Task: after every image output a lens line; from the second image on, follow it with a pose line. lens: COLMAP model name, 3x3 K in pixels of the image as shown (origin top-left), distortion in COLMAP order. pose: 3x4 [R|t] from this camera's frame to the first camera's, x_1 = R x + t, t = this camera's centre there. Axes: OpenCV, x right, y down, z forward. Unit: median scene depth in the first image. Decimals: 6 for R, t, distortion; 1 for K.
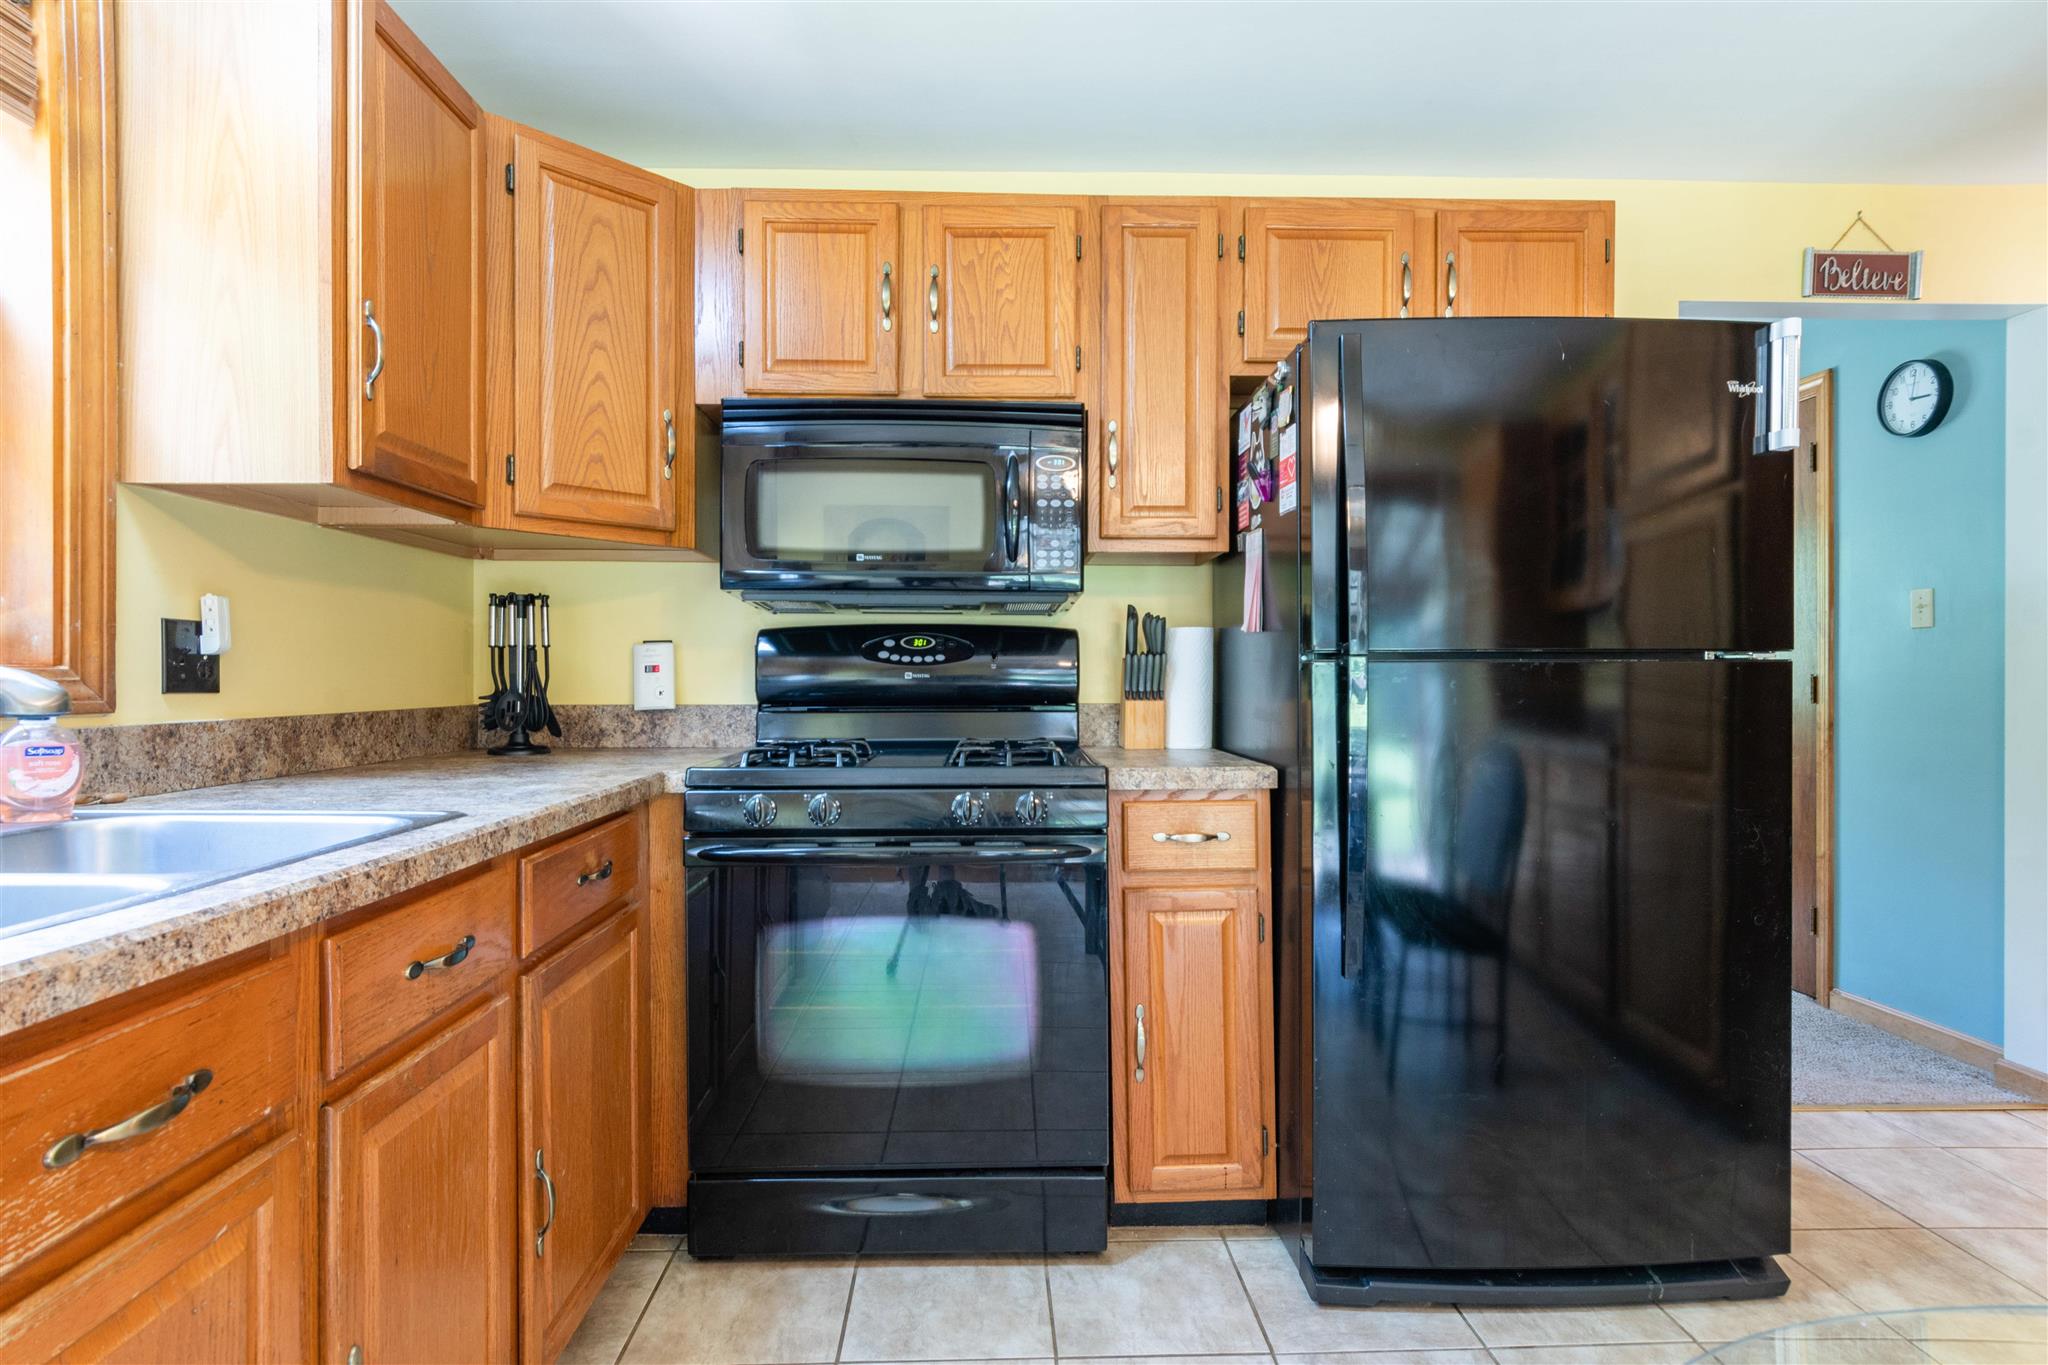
lens RADIAL K [[1064.6, 0, 1016.3], [0, 1064.6, 683.8], [0, 0, 1]] dist [-0.000110, -0.000946]
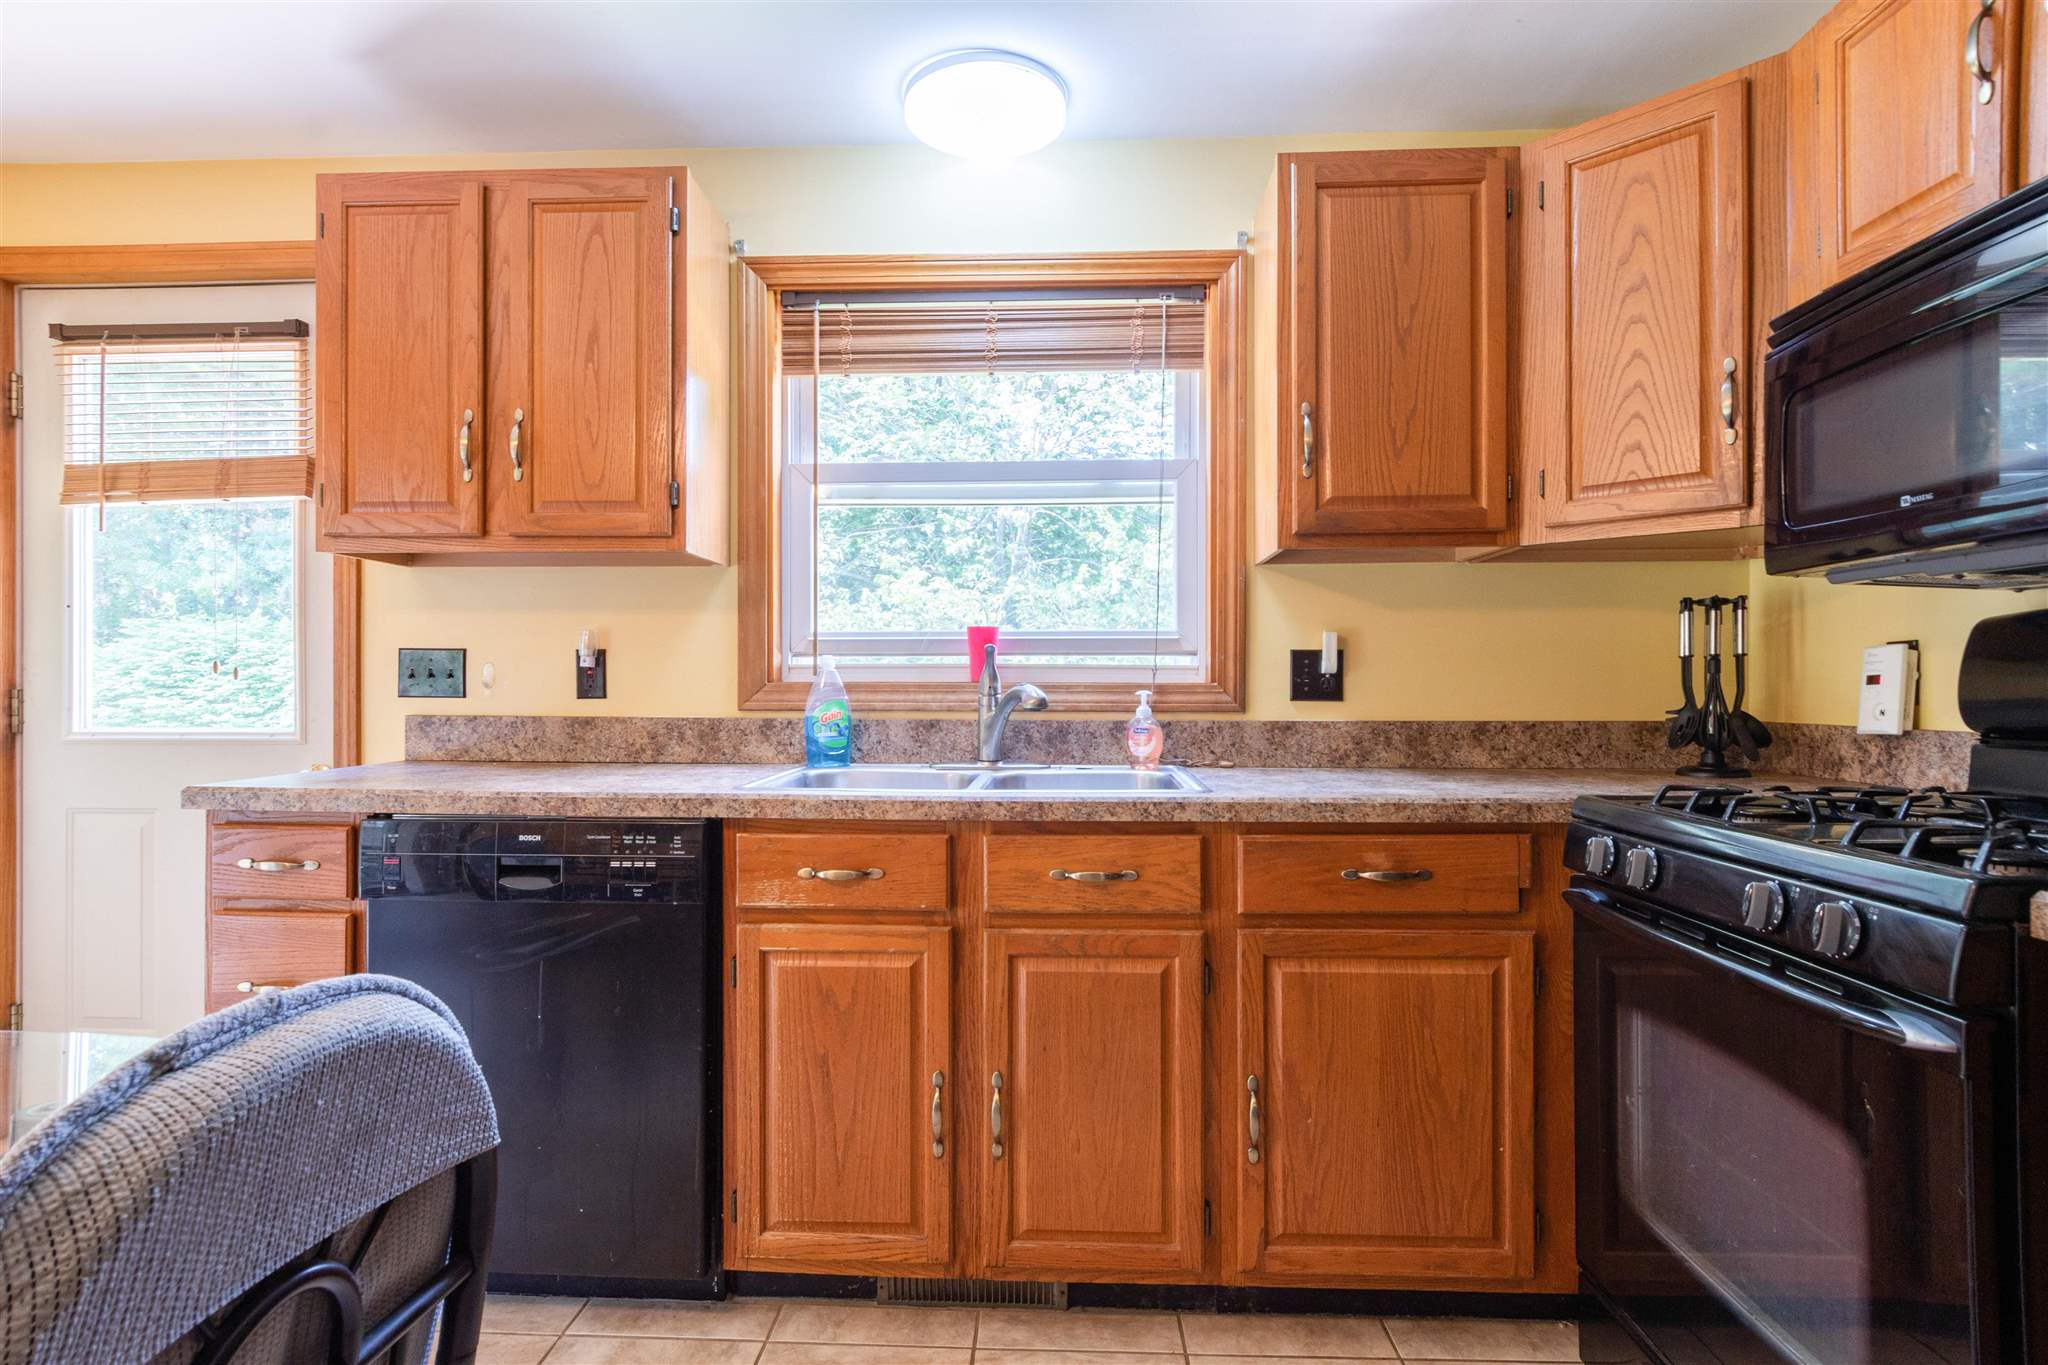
lens RADIAL K [[1076.2, 0, 1018.7], [0, 1076.2, 686.2], [0, 0, 1]] dist [0.003705, 0.000078]
pose [[-0.067259, -0.000688, -0.997735, 0.540626], [-0.007199, 0.999974, -0.000204, -0.006070], [0.997710, 0.007169, -0.067262, 0.541886]]
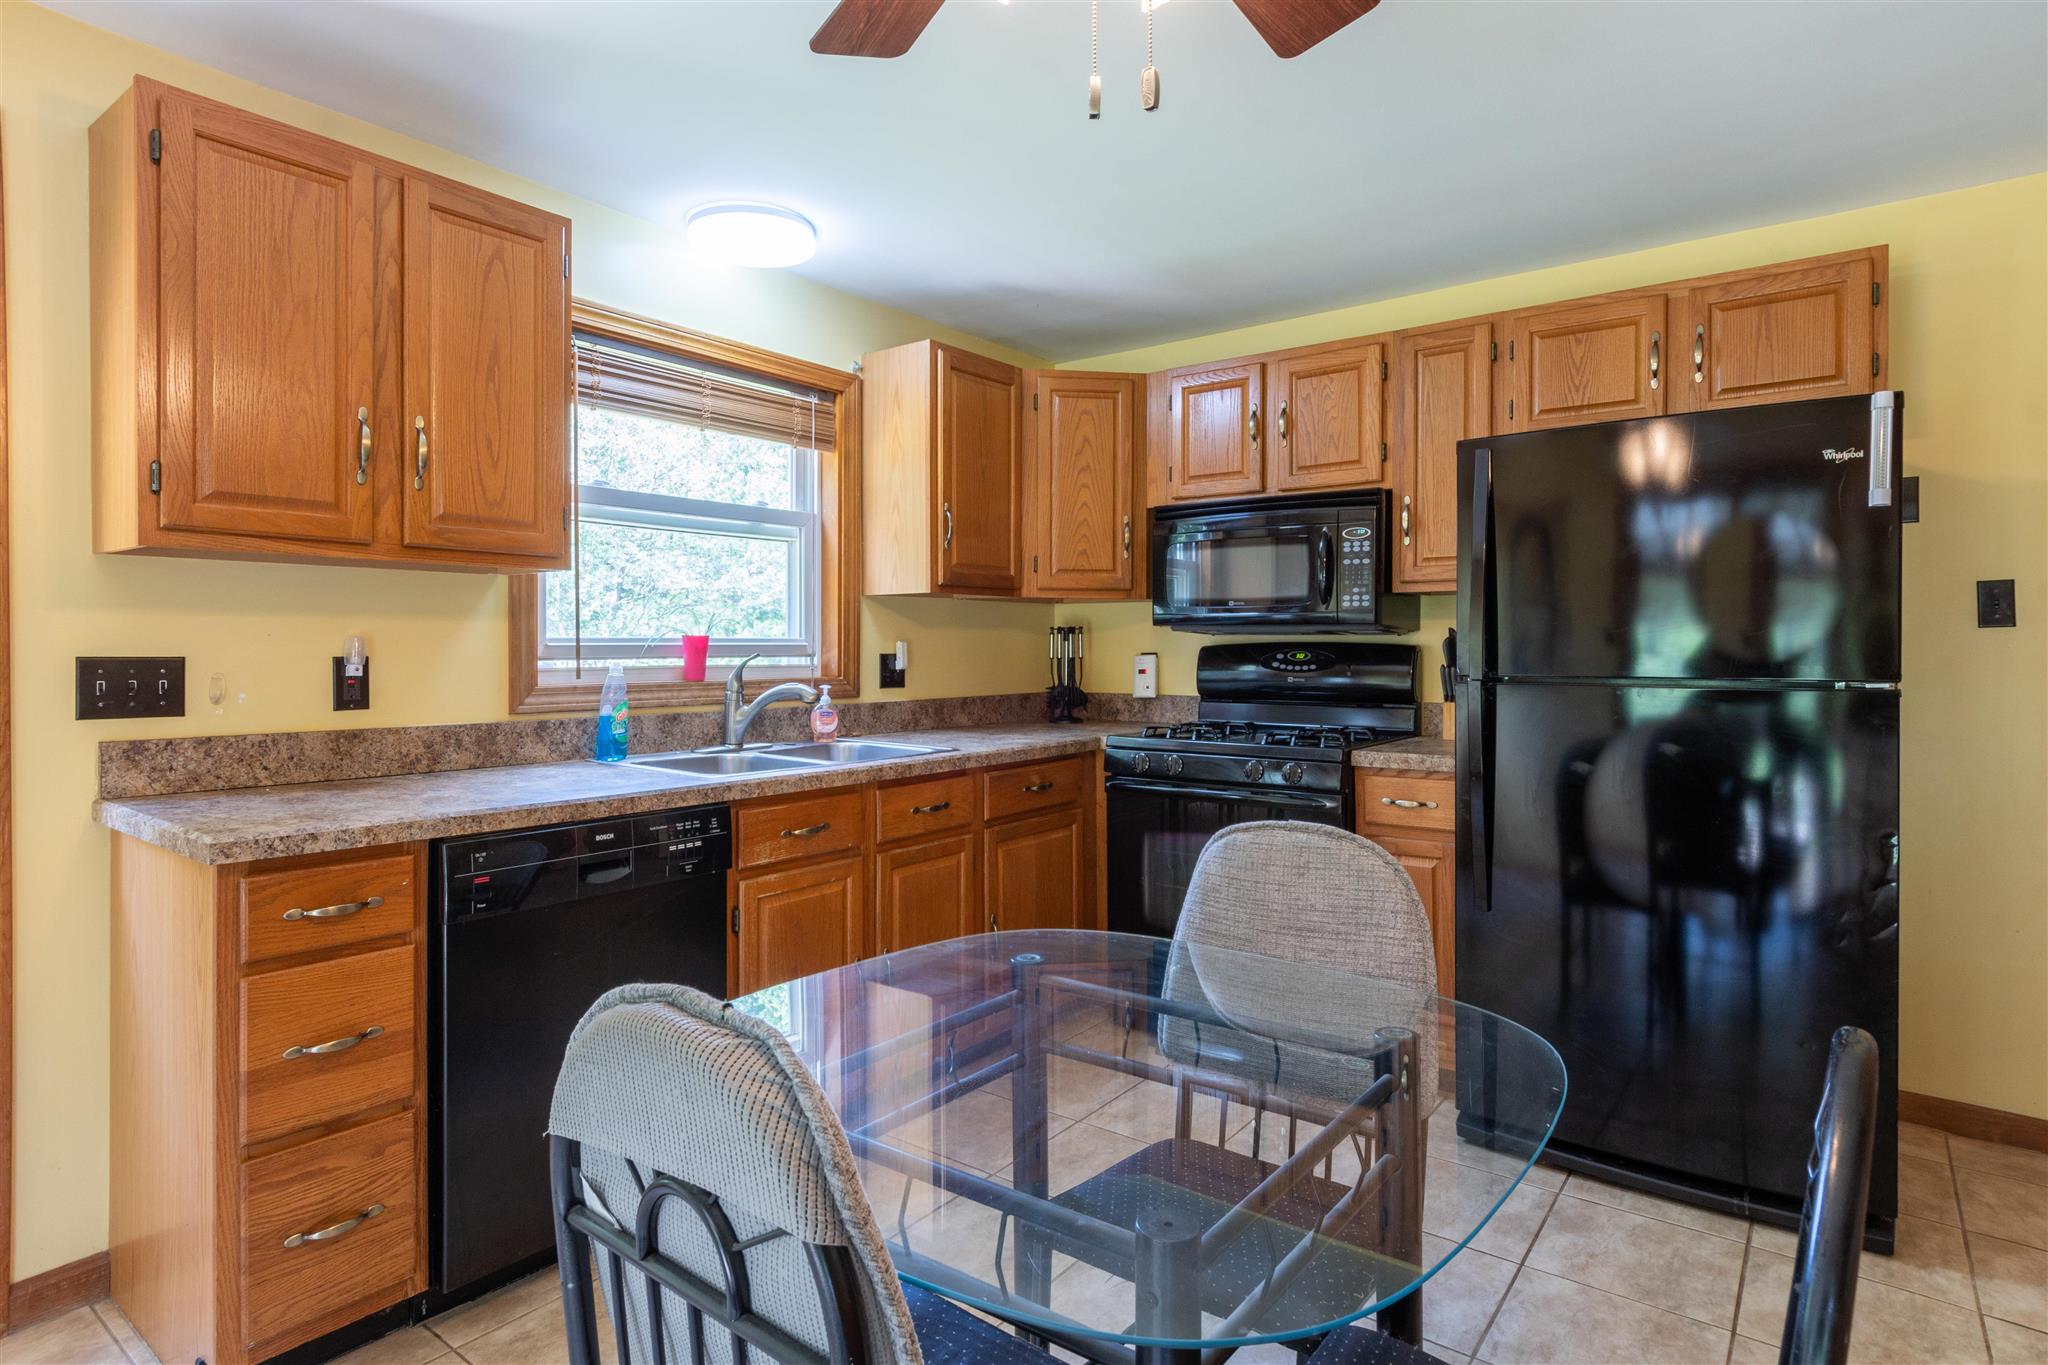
lens RADIAL K [[1060.4, 0, 1020.8], [0, 1060.4, 668.1], [0, 0, 1]] dist [0.000270, -0.000591]
pose [[0.775070, 0.012412, -0.631754, 0.600752], [-0.004119, 0.999885, 0.014592, -0.049019], [0.631862, -0.008707, 0.775032, -0.380790]]
